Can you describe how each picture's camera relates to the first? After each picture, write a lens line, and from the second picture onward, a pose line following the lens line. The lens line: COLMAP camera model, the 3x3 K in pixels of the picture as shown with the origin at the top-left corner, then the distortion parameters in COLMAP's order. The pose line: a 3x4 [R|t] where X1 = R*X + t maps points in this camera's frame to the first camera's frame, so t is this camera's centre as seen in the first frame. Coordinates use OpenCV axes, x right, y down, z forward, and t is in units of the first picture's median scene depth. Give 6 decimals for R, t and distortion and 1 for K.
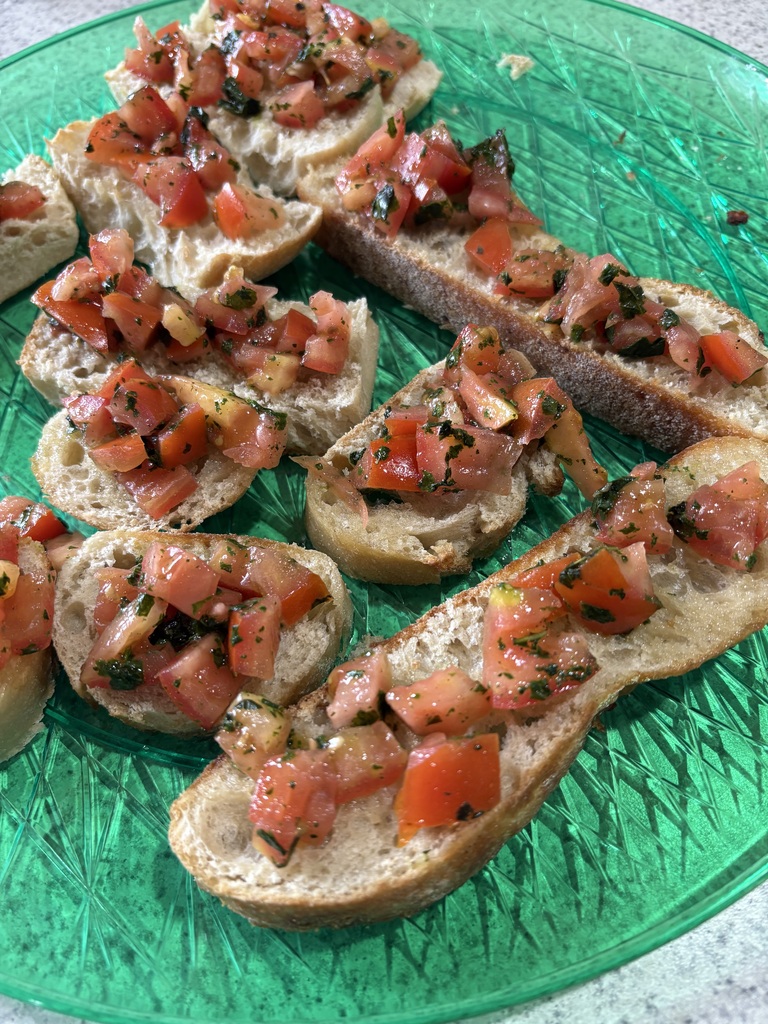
lens RADIAL K [[764.7, 0, 381.7], [0, 764.7, 512.9], [0, 0, 1]] dist [-0.006930, -0.003996]
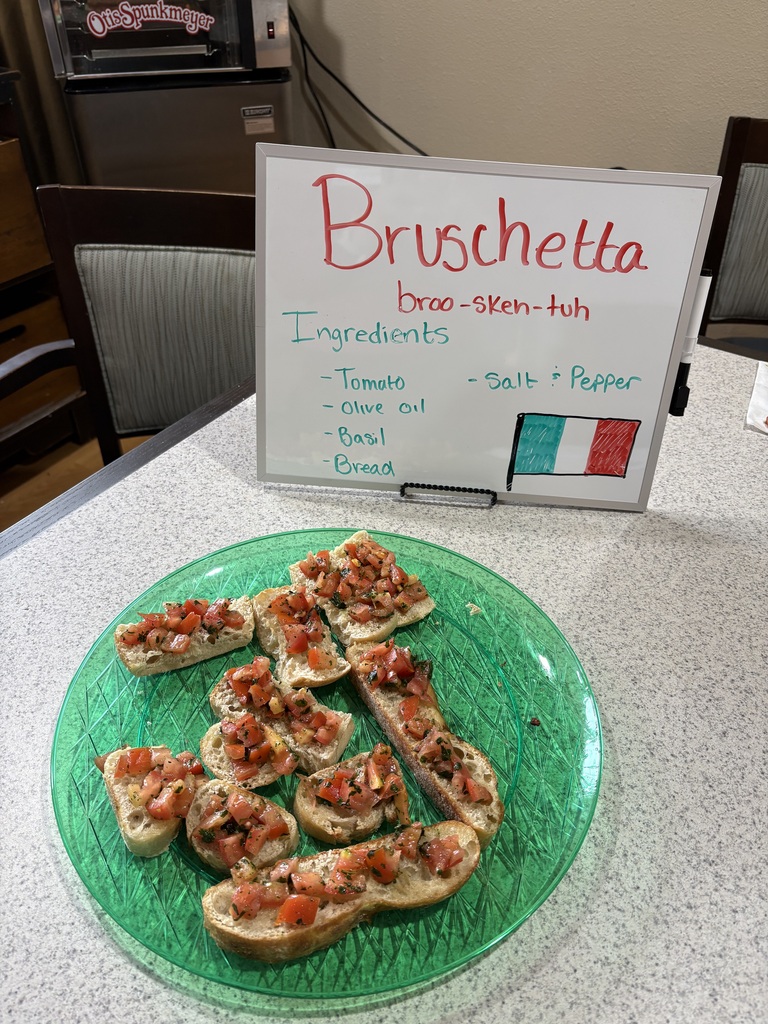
lens RADIAL K [[764.7, 0, 384.9], [0, 764.7, 515.4], [0, 0, 1]] dist [-0.006930, -0.003996]
pose [[0.948367, 0.260244, -0.181309, 0.408063], [-0.306280, 0.899950, -0.310294, -0.151140], [0.082417, 0.349804, 0.933191, -1.685641]]
